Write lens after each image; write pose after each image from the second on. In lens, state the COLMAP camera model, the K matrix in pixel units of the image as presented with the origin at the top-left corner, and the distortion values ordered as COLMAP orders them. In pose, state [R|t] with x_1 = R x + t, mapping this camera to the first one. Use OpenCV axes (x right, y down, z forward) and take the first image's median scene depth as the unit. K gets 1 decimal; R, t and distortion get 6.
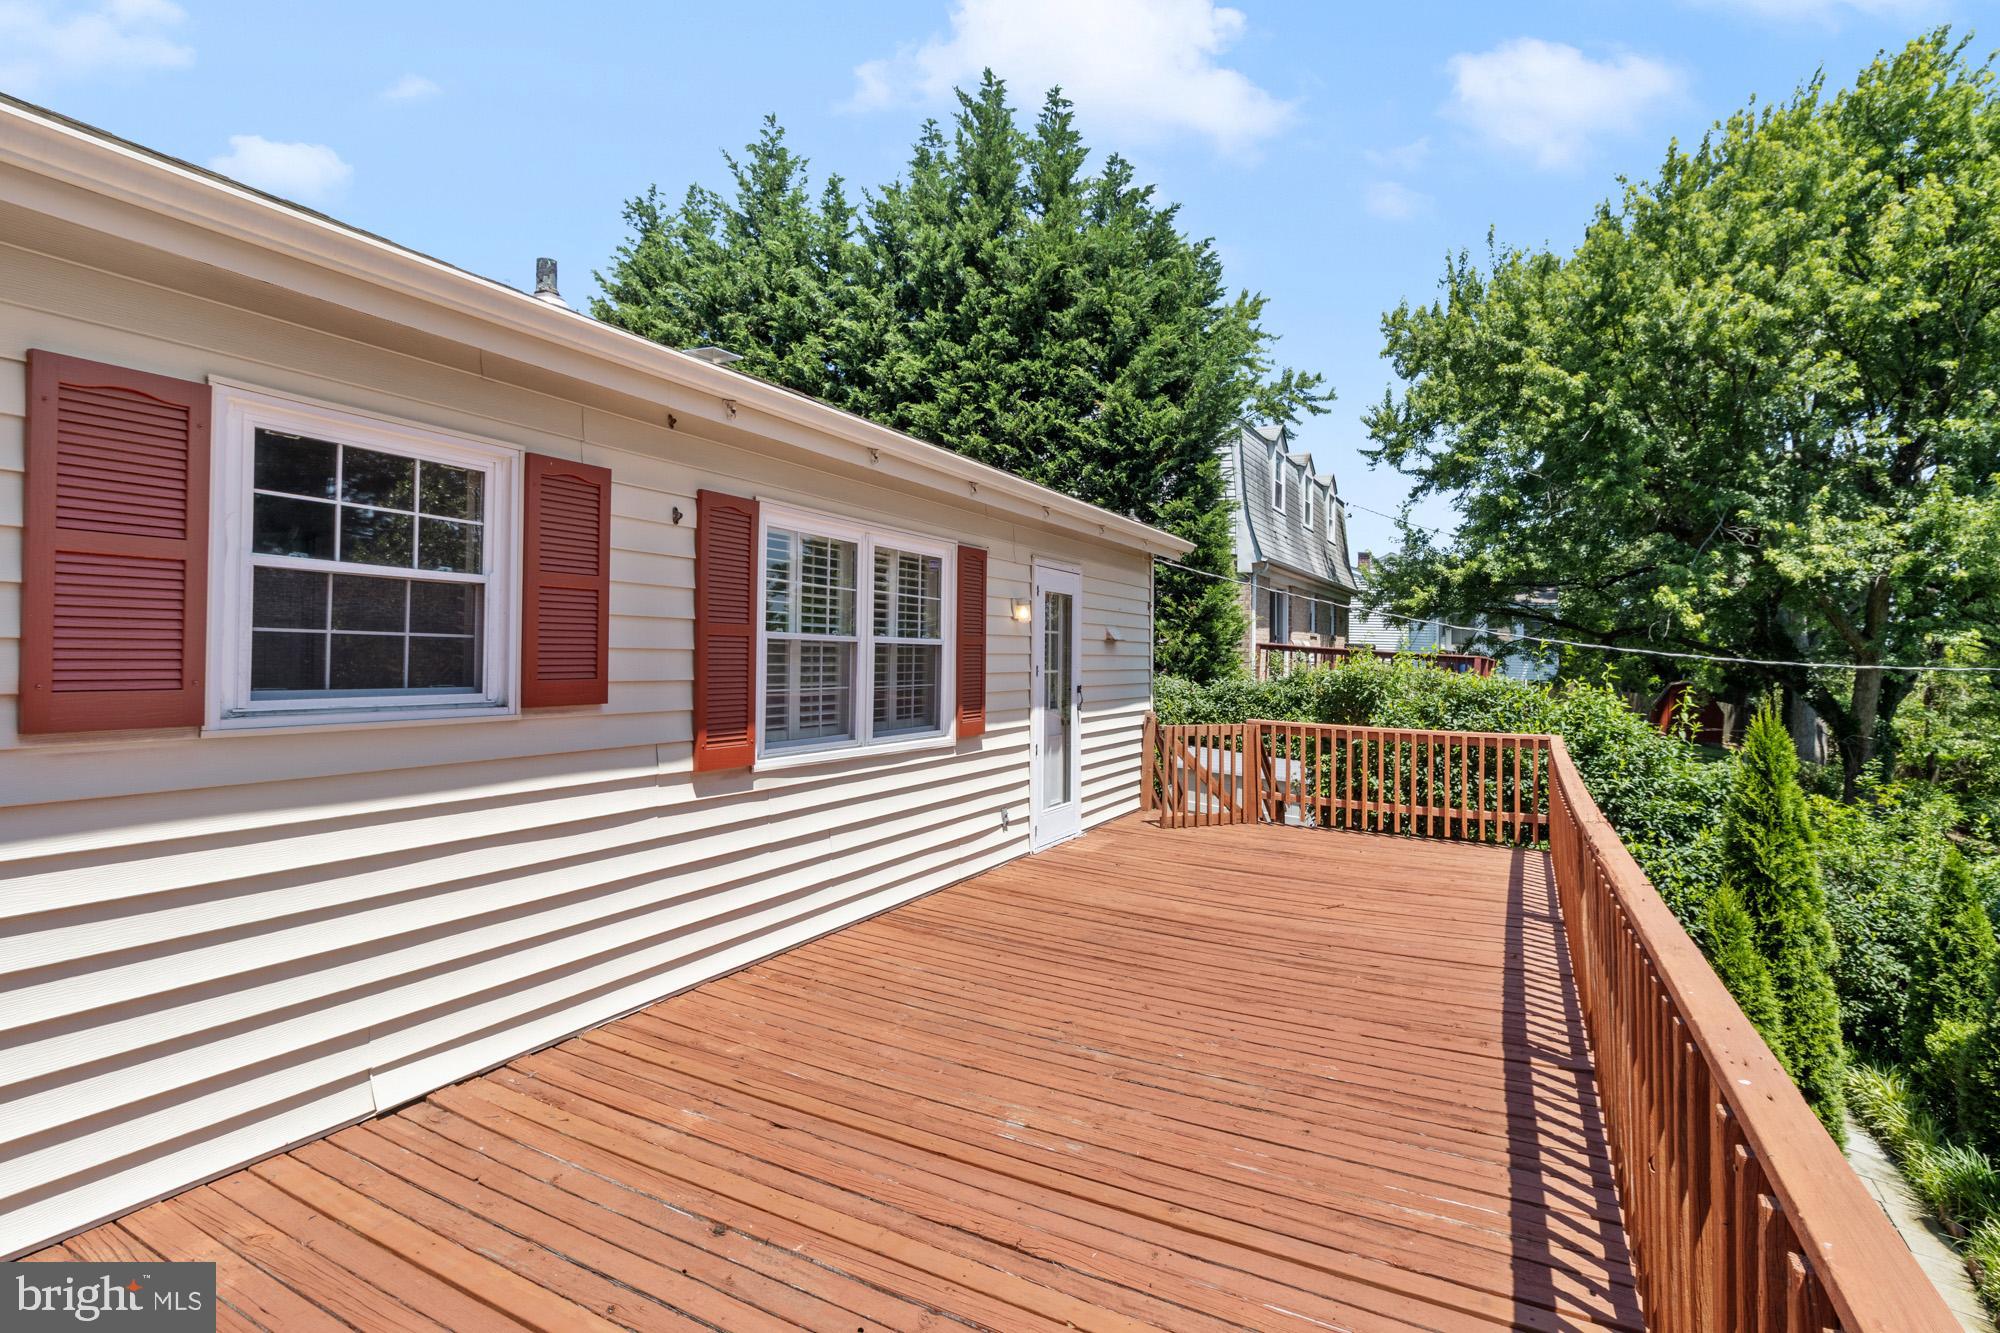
lens RADIAL K [[982.7, 0, 1018.2], [0, 982.7, 648.8], [0, 0, 1]] dist [-0.004705, 0.000778]
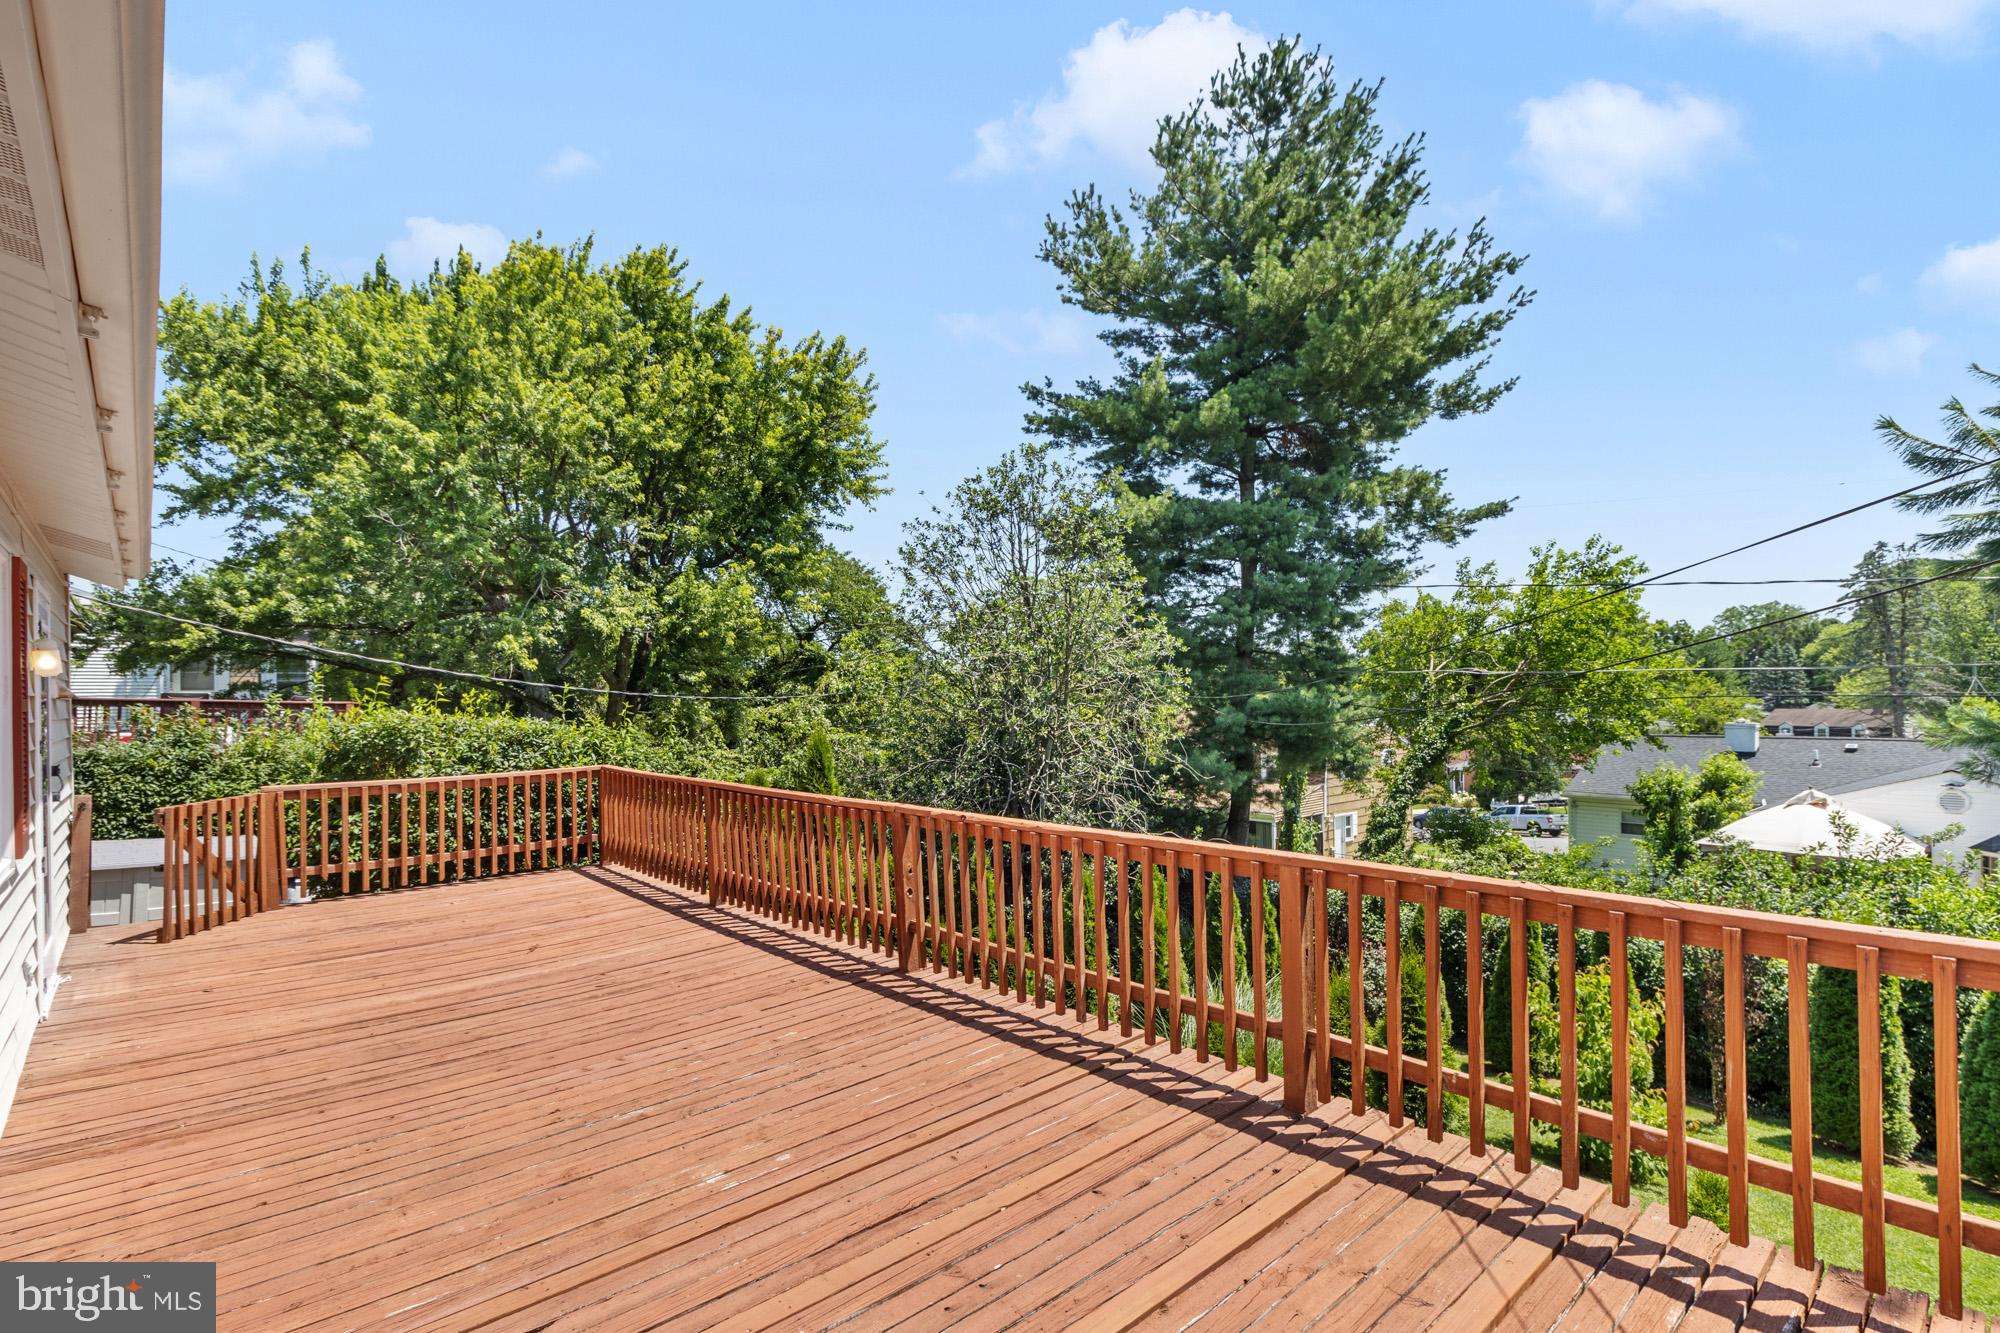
lens RADIAL K [[928.1, 0, 993.2], [0, 928.1, 693.9], [0, 0, 1]] dist [0.002321, 0.000075]
pose [[0.363590, -0.030334, 0.931065, -0.273767], [0.025203, 0.999424, 0.022719, -0.009269], [-0.931218, 0.015205, 0.364145, 0.134696]]
